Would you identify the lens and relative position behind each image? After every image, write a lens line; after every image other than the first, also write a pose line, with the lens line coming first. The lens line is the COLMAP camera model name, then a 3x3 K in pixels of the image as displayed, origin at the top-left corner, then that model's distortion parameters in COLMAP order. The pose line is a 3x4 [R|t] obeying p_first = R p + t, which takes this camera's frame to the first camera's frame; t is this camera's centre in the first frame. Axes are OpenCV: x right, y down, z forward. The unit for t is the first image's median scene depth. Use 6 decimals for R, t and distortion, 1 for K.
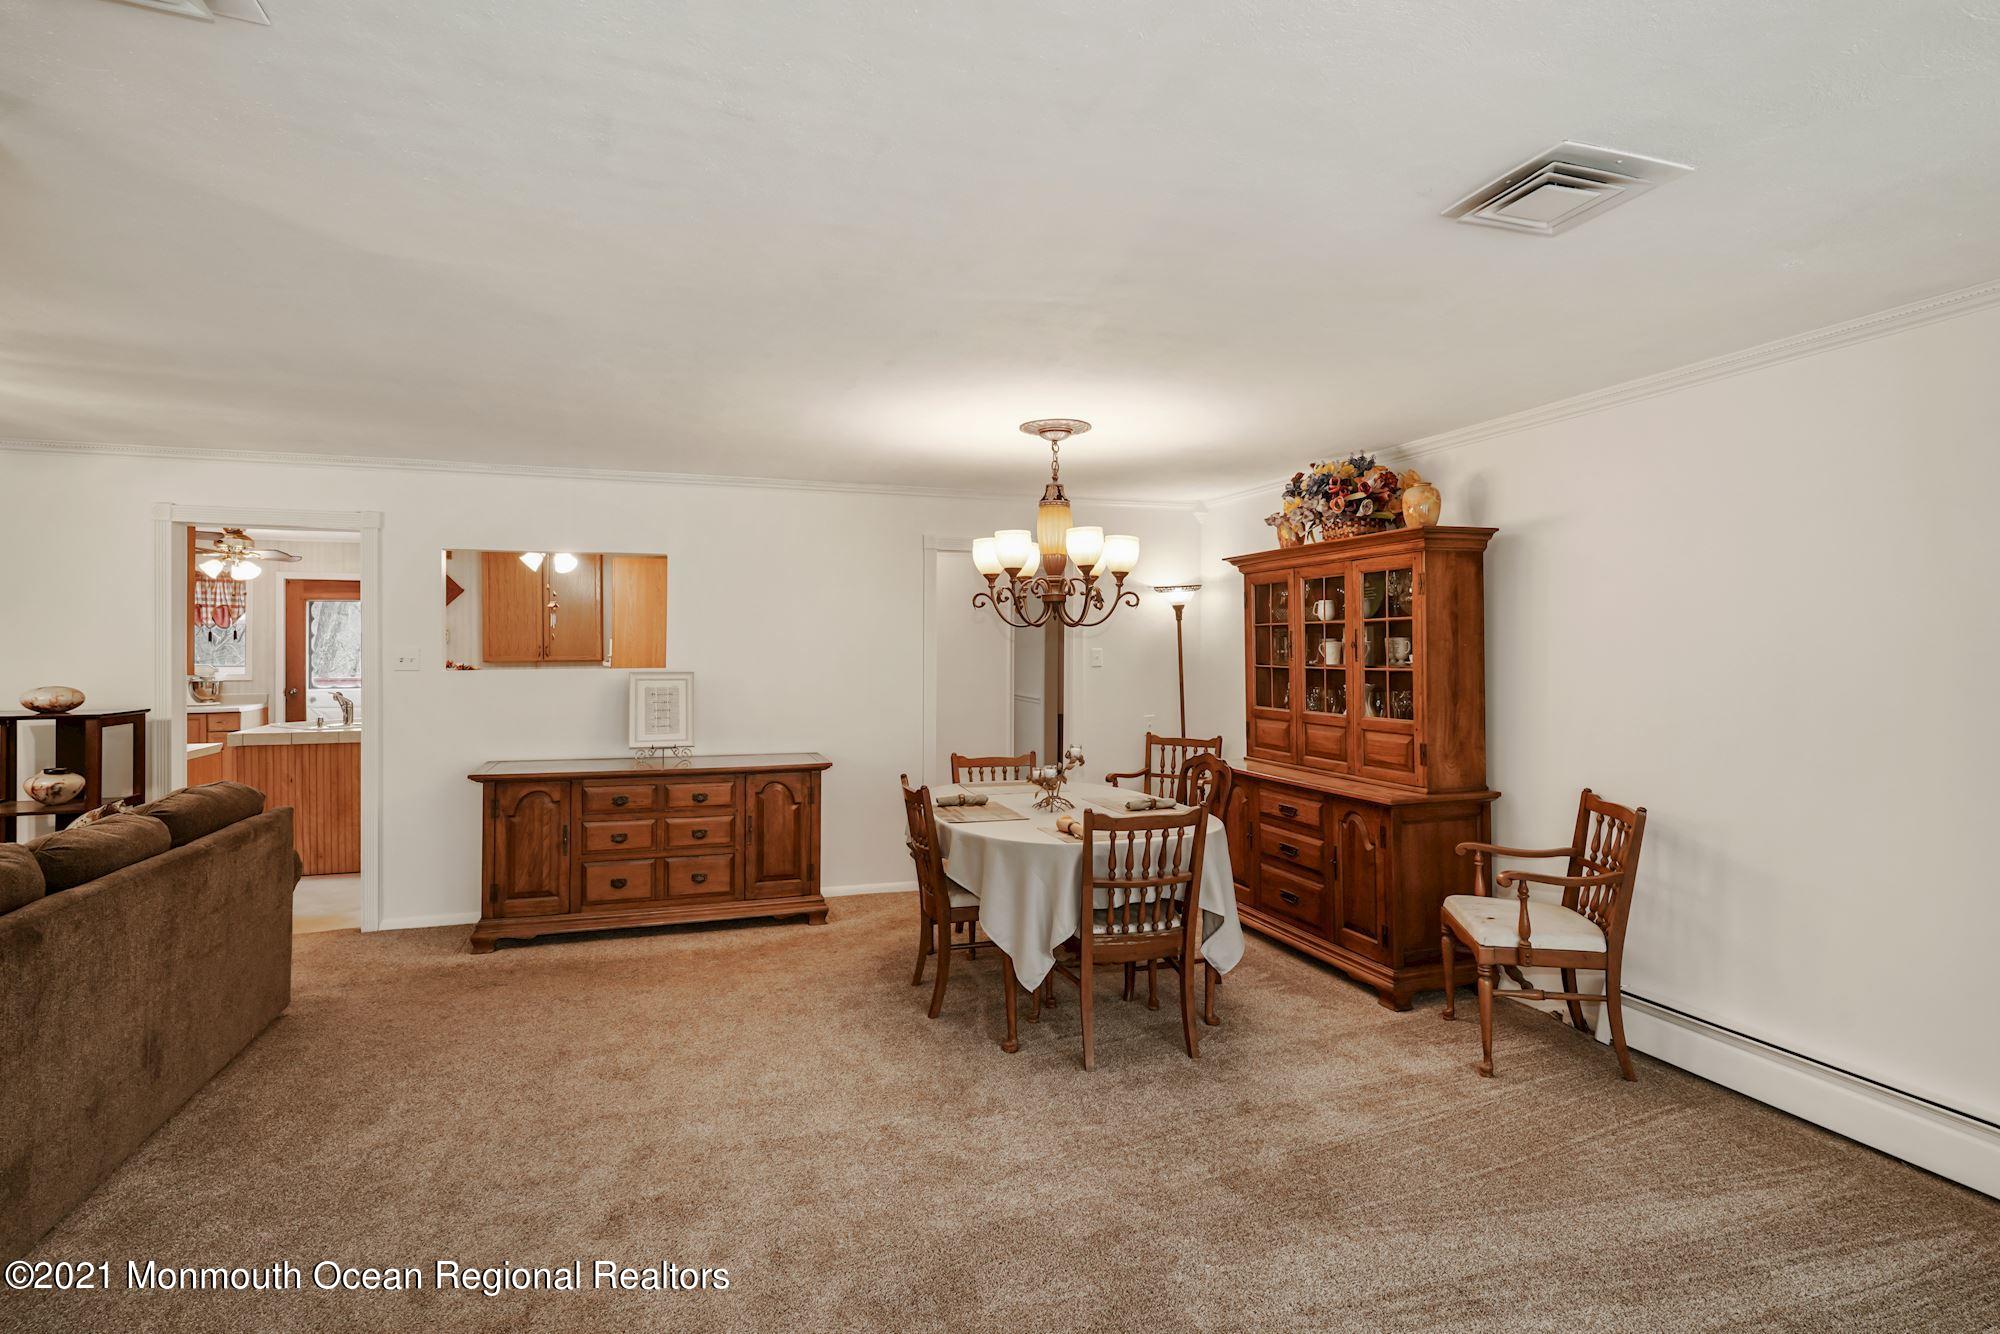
lens RADIAL K [[1003.6, 0, 1002.8], [0, 1003.6, 640.0], [0, 0, 1]] dist [0.002685, 0.000188]
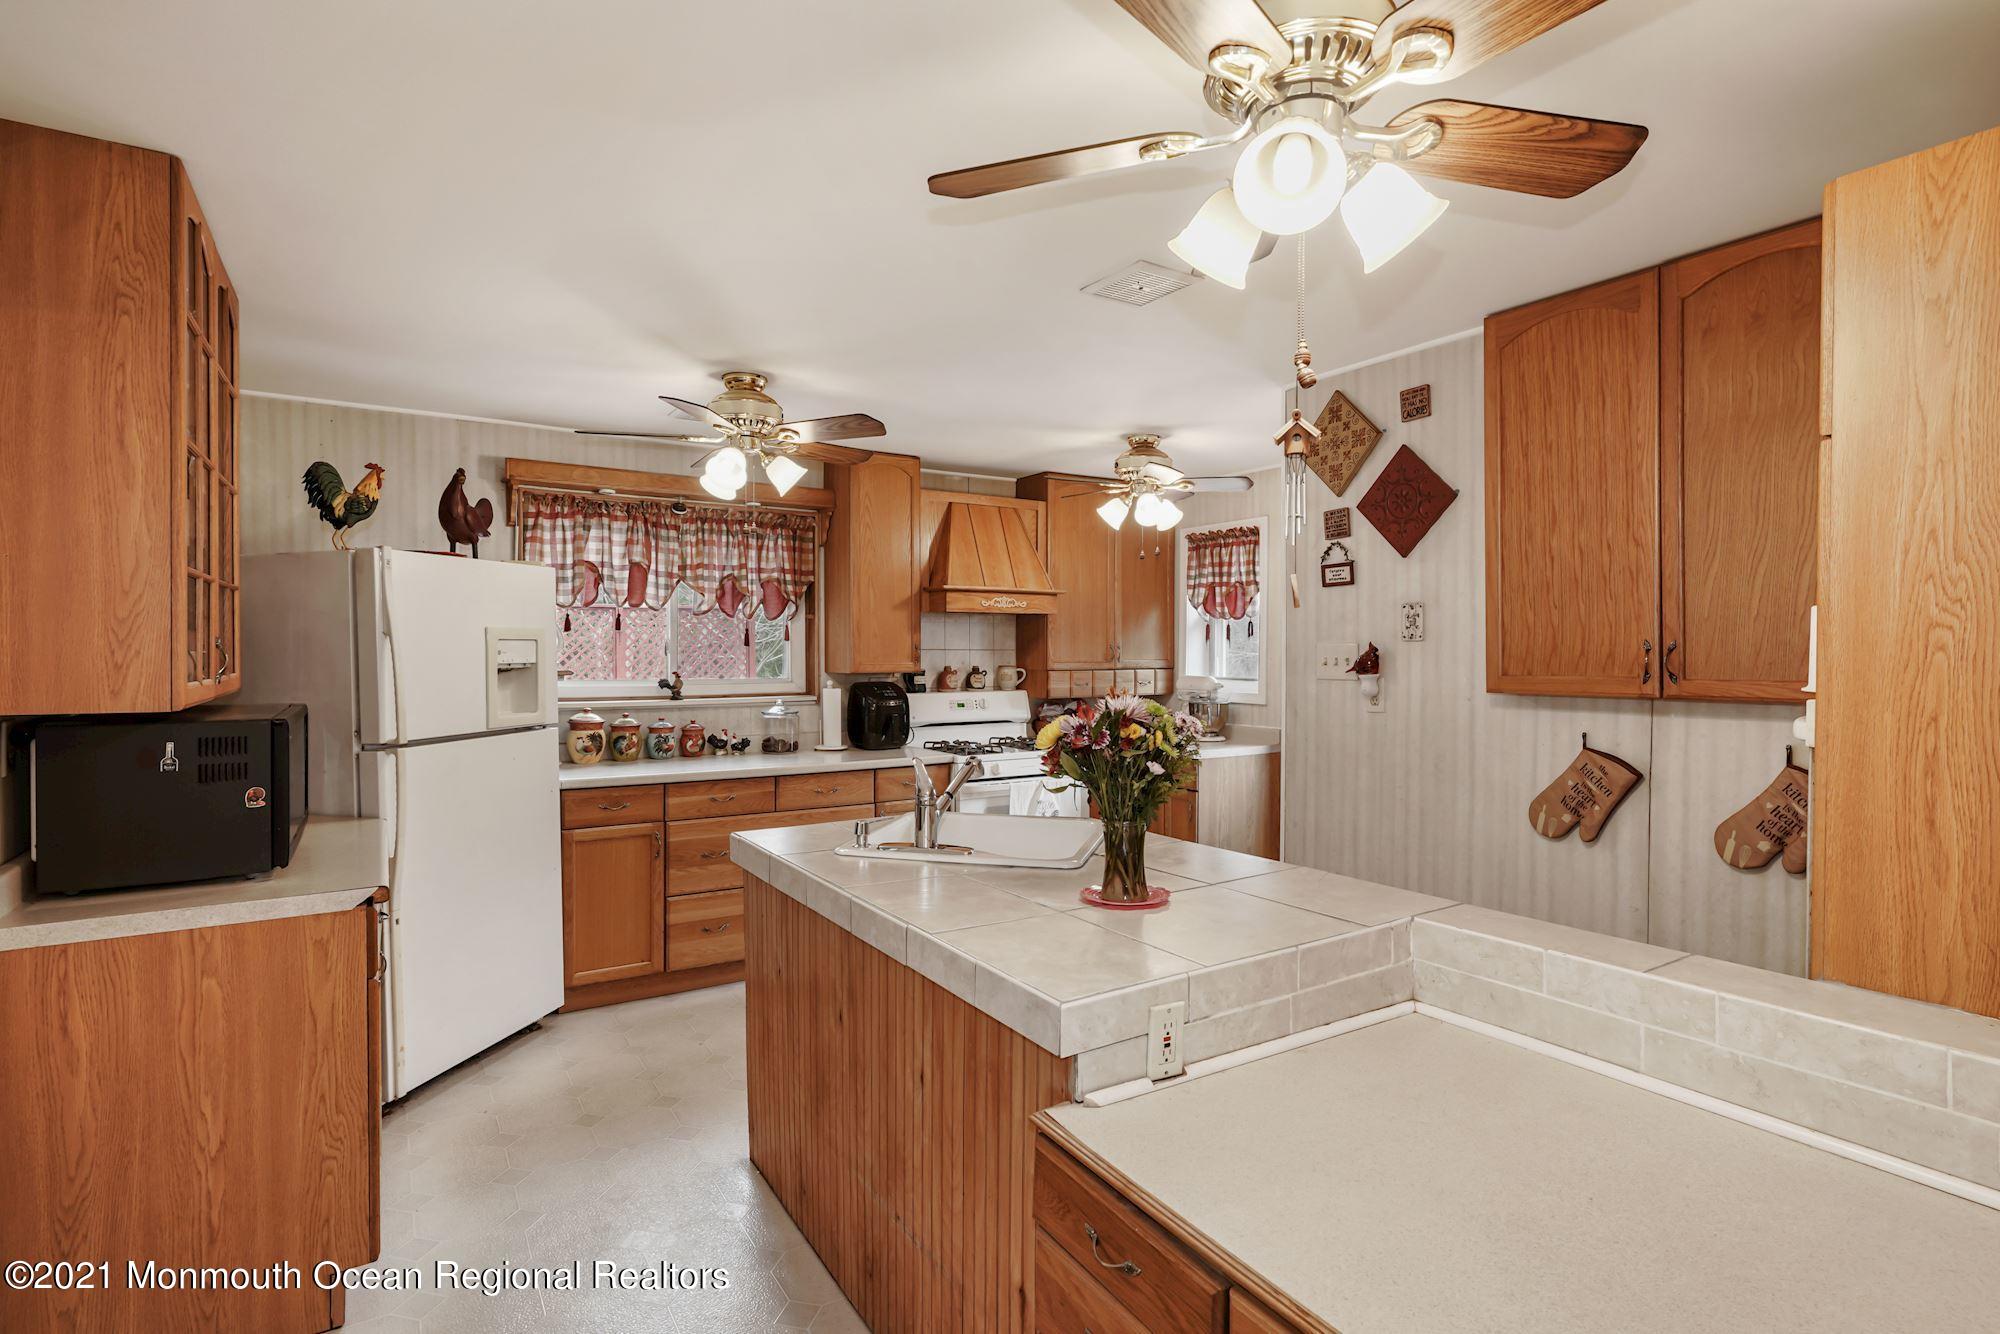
lens RADIAL K [[1004.9, 0, 1000.0], [0, 1004.9, 667.0], [0, 0, 1]] dist [-0.001145, -0.000143]
pose [[0.233481, 0.017455, -0.972205, -0.372742], [0.000198, 0.999838, 0.017999, 0.012514], [0.972361, -0.004395, 0.233440, 1.297042]]
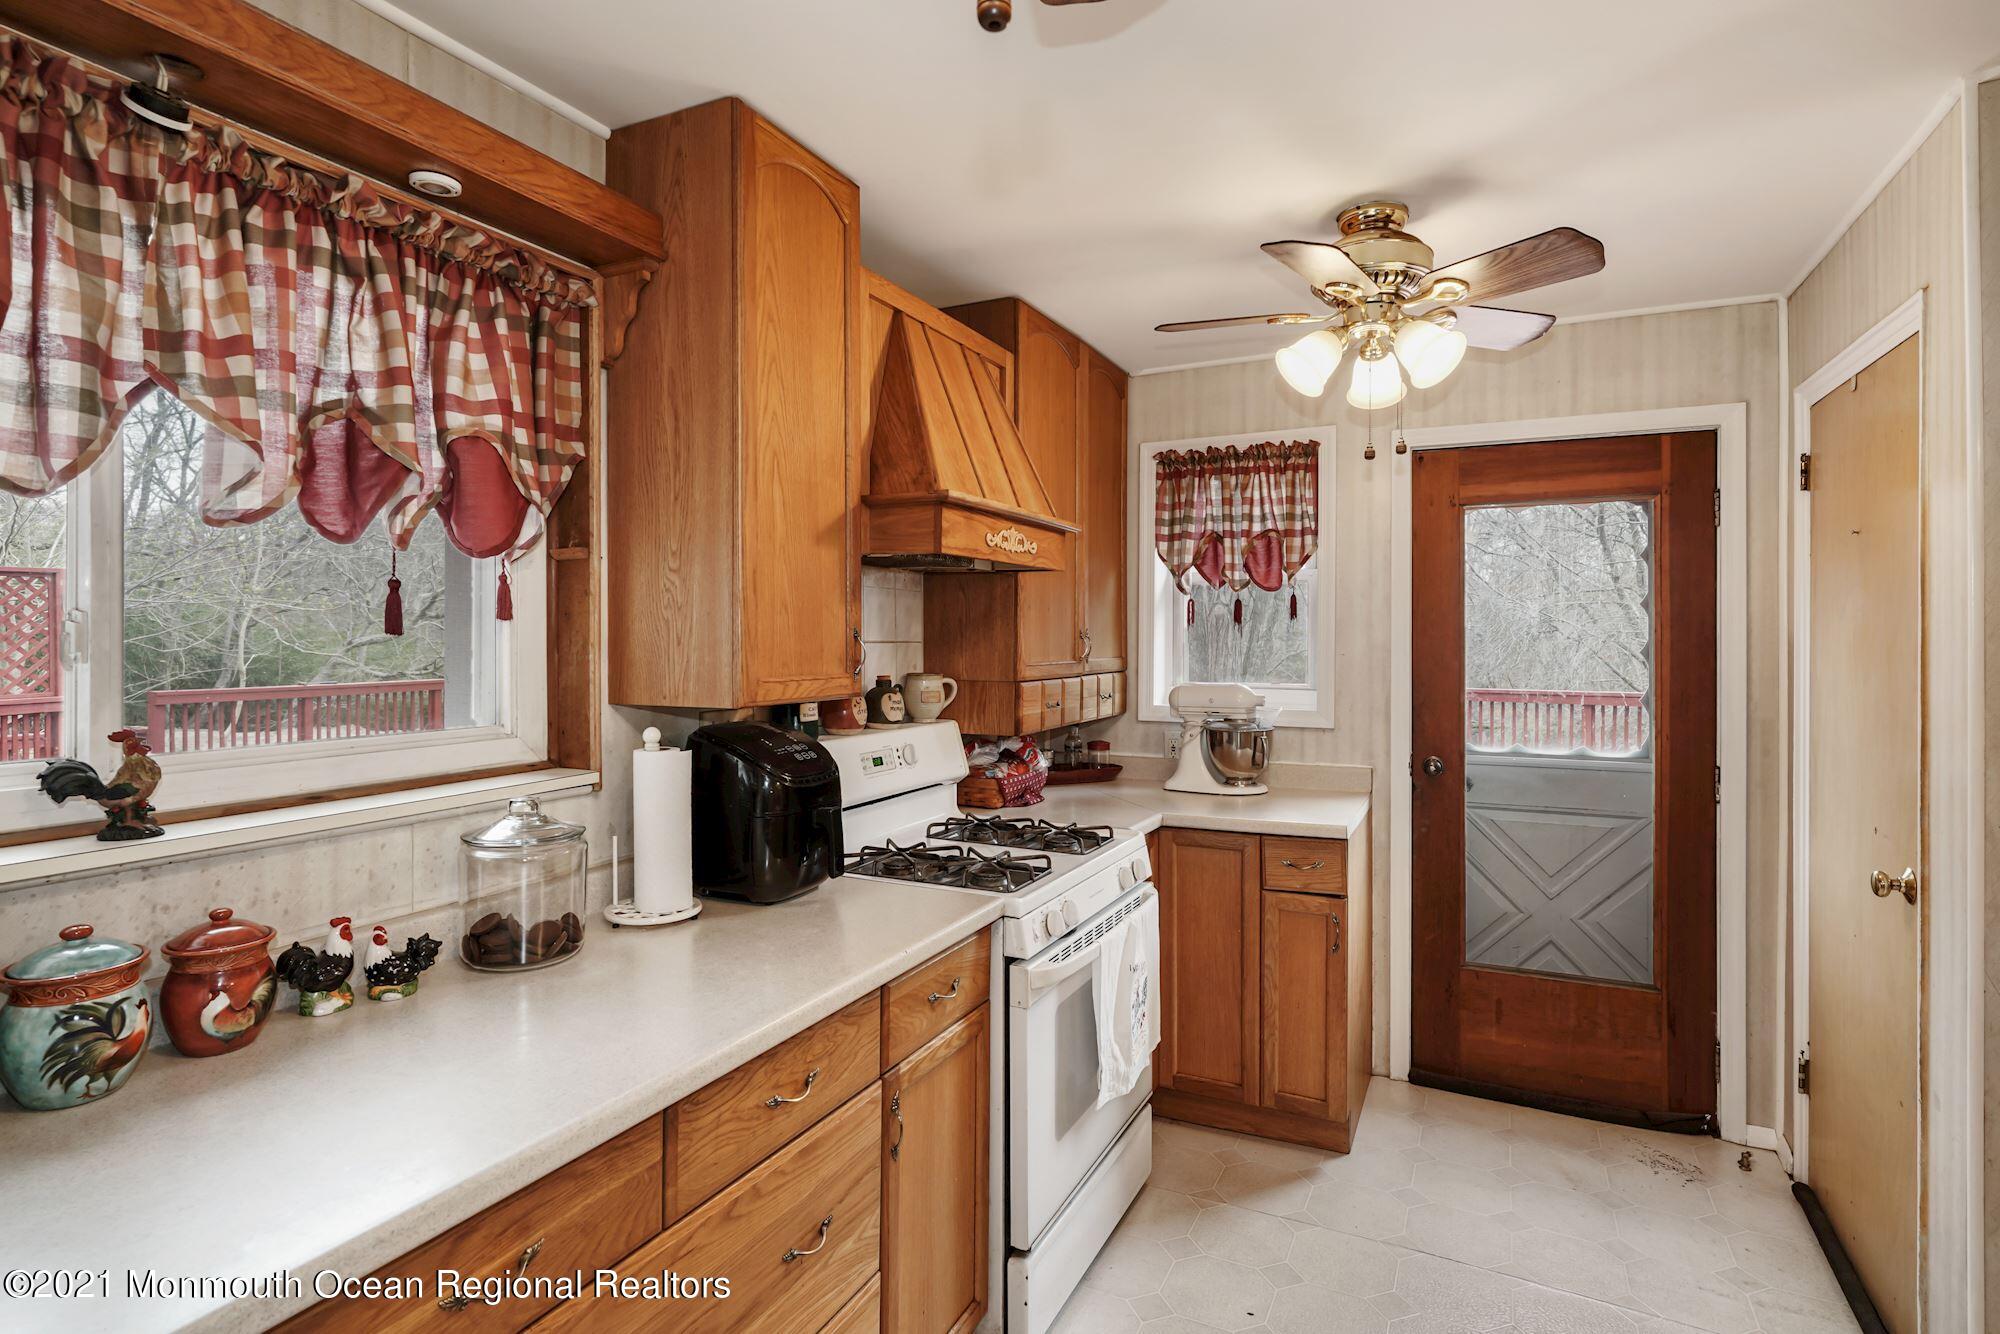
lens RADIAL K [[1003.6, 0, 1002.8], [0, 1003.6, 640.0], [0, 0, 1]] dist [0.002685, 0.000188]
pose [[0.705867, 0.001093, -0.708343, -1.047716], [0.001451, 0.999994, 0.002989, 0.010869], [0.708343, -0.003138, 0.705862, 1.196459]]
